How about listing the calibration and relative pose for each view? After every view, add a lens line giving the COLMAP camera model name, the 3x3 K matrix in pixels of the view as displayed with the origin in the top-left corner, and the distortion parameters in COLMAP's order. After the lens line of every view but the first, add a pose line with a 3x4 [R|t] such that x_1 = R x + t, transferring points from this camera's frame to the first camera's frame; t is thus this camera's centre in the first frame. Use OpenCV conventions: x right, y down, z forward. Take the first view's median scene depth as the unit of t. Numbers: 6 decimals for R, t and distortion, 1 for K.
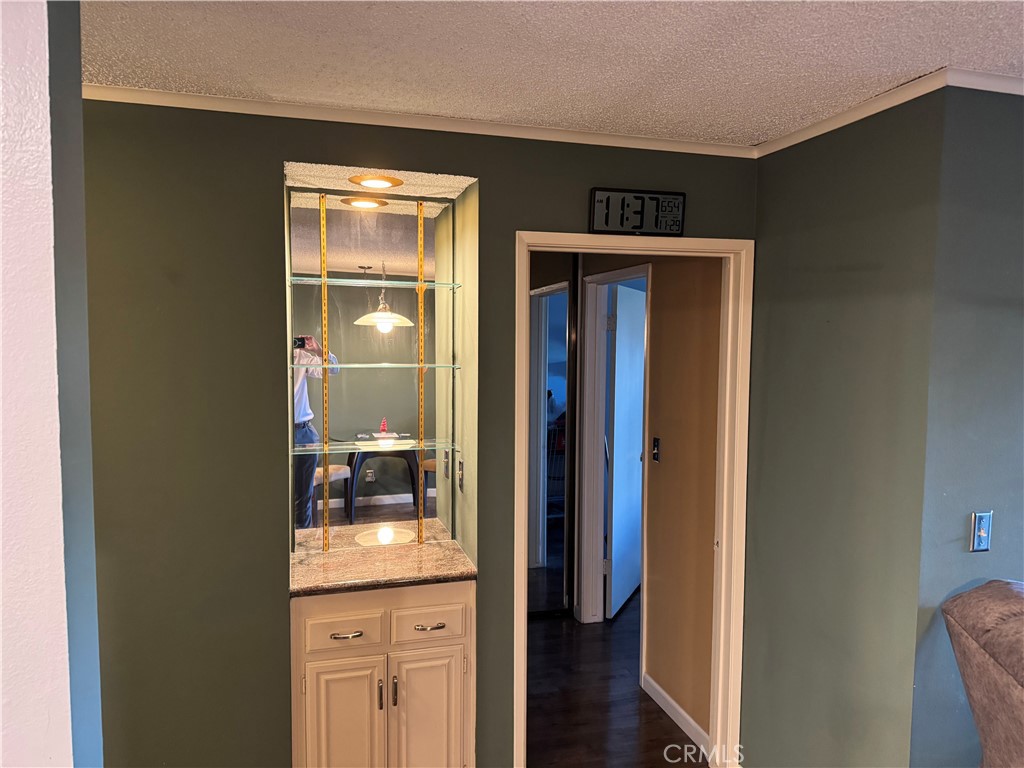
lens RADIAL K [[722.8, 0, 510.5], [0, 722.8, 382.1], [0, 0, 1]] dist [0.054118, -0.079108]
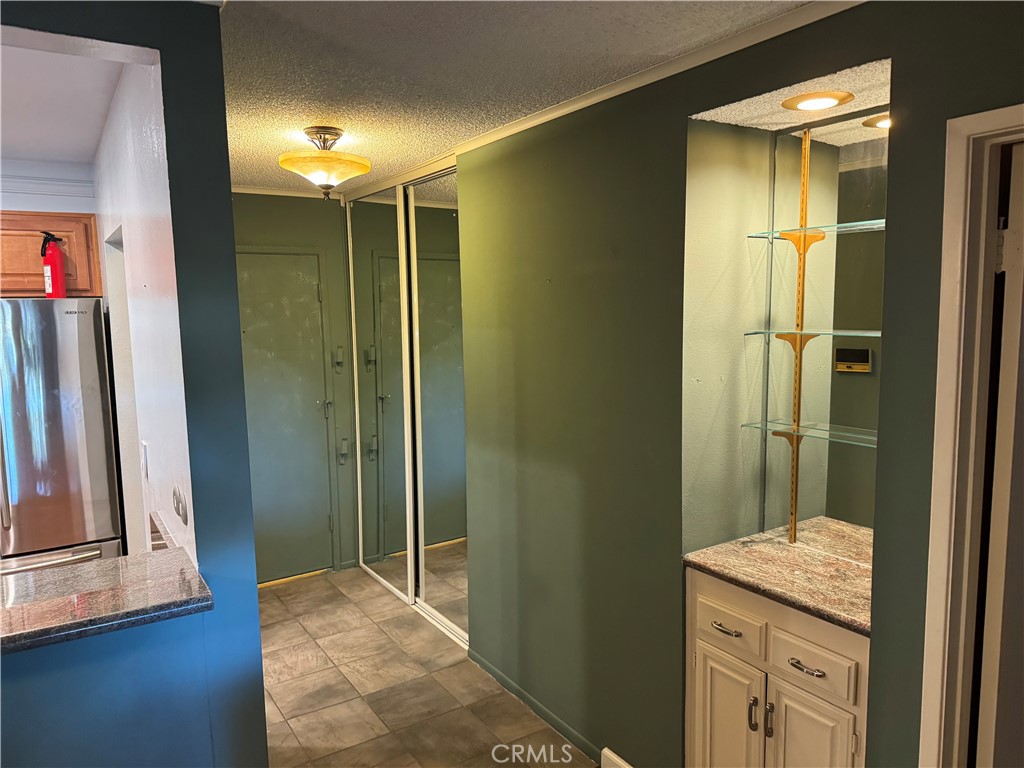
lens RADIAL K [[722.8, 0, 514.0], [0, 722.8, 379.1], [0, 0, 1]] dist [0.054118, -0.079108]
pose [[0.333061, 0.098878, -0.937706, 0.494423], [-0.053398, 0.994868, 0.085939, -0.026573], [0.941392, 0.021449, 0.336632, 0.424706]]
